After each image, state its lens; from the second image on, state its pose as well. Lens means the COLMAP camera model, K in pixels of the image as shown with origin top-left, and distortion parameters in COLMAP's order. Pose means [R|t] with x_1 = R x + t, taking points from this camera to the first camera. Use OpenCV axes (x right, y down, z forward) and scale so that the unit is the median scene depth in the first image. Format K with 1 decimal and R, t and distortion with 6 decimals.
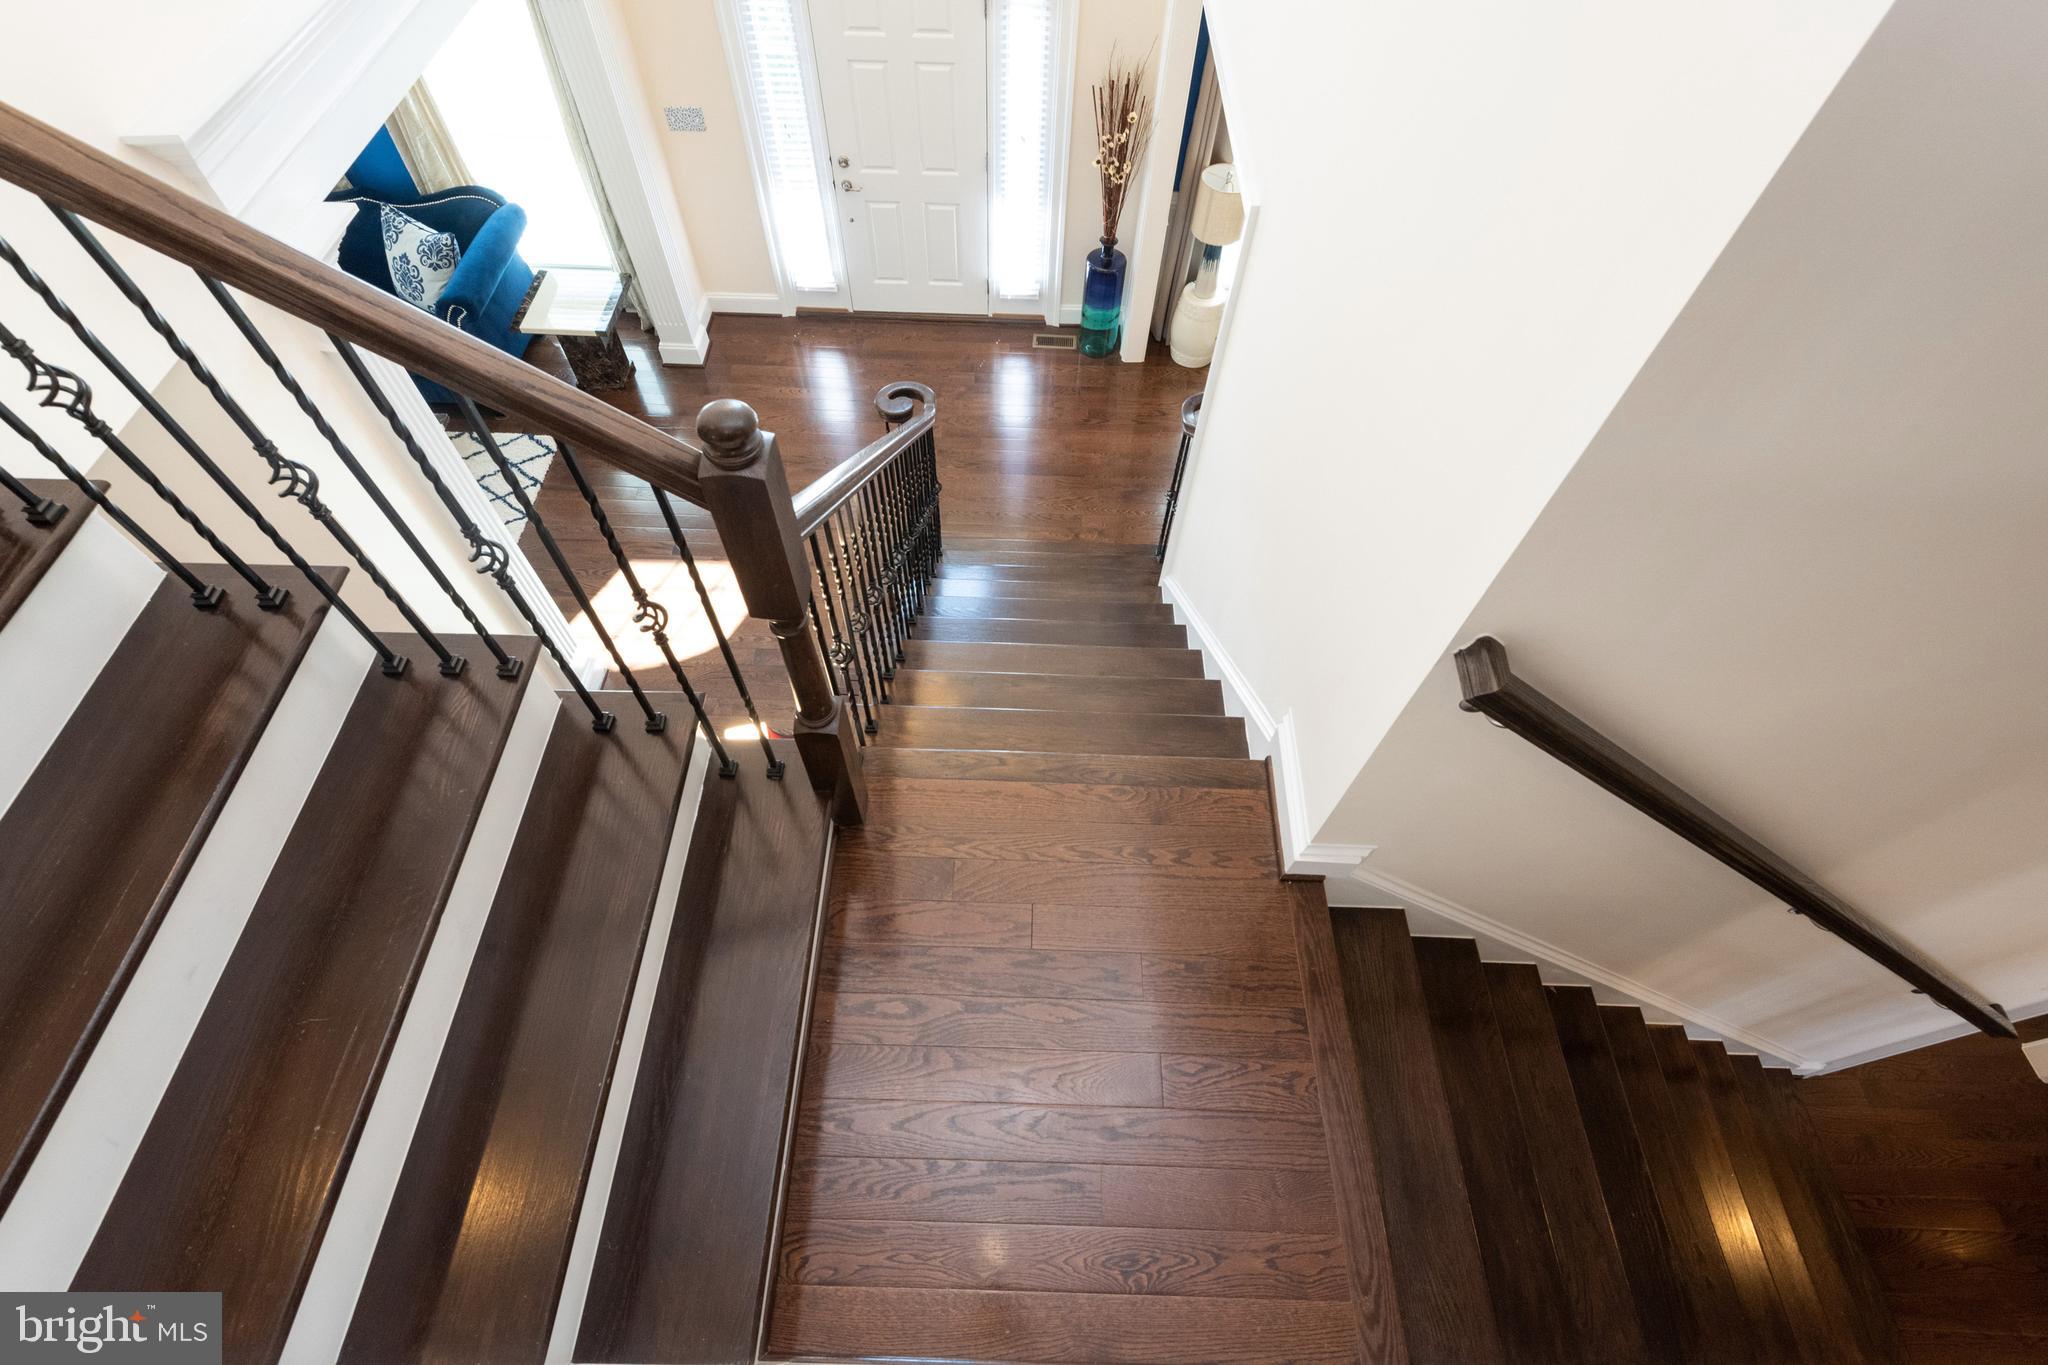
lens RADIAL K [[915.3, 0, 1015.9], [0, 915.3, 672.6], [0, 0, 1]] dist [0.047270, -0.028434]
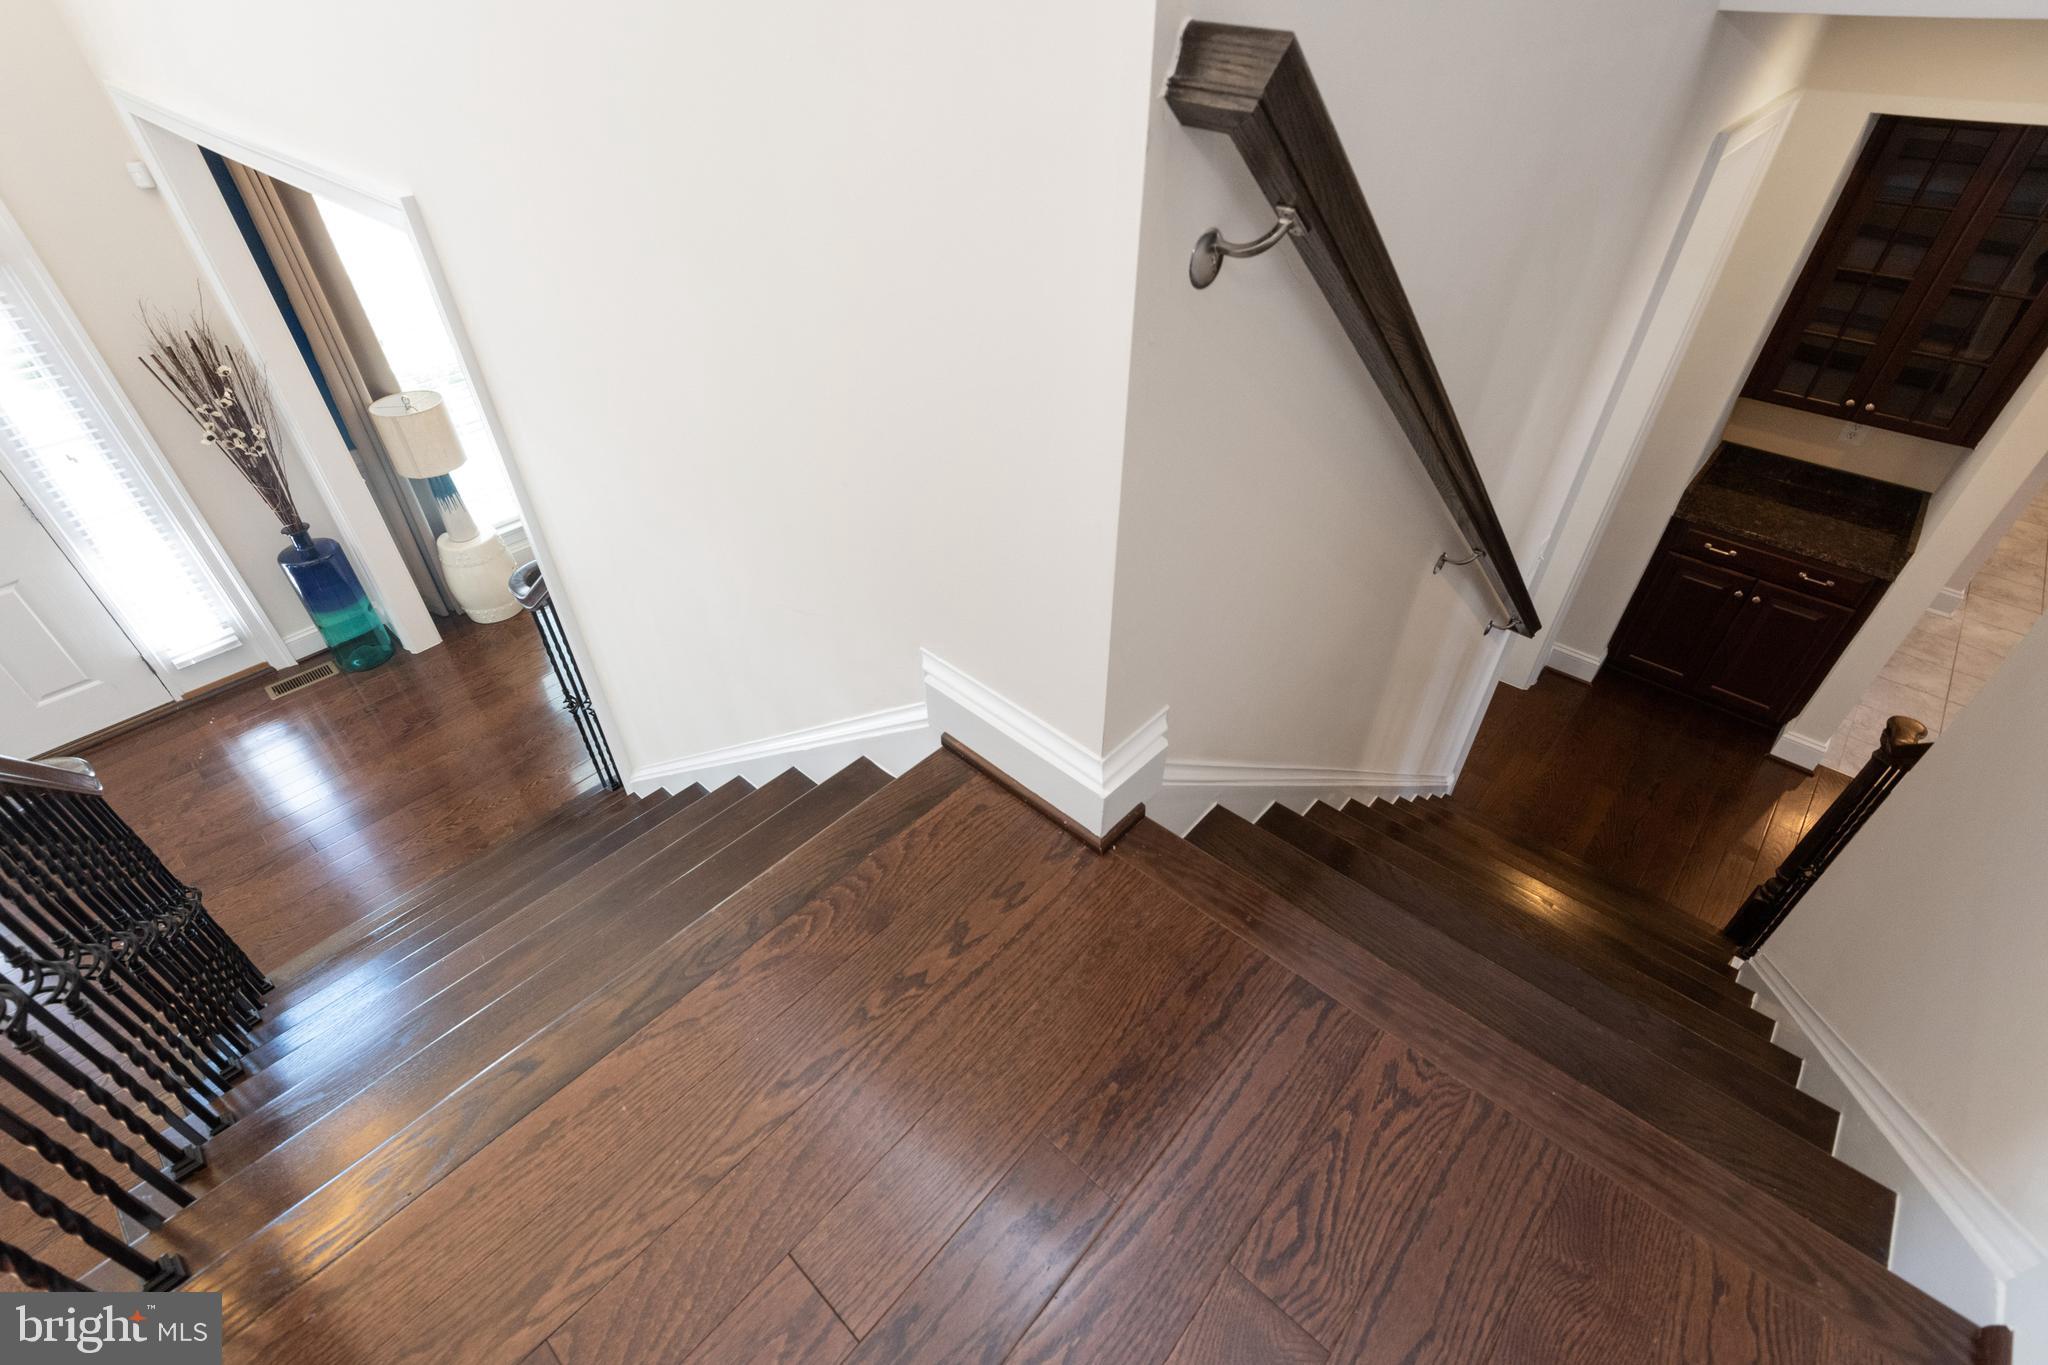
lens RADIAL K [[915.3, 0, 1015.9], [0, 915.3, 672.6], [0, 0, 1]] dist [0.047270, -0.028434]
pose [[0.654884, -0.492569, 0.573151, -0.010179], [0.634919, 0.769942, -0.063769, 0.055950], [-0.409883, 0.405666, 0.816965, 0.200869]]
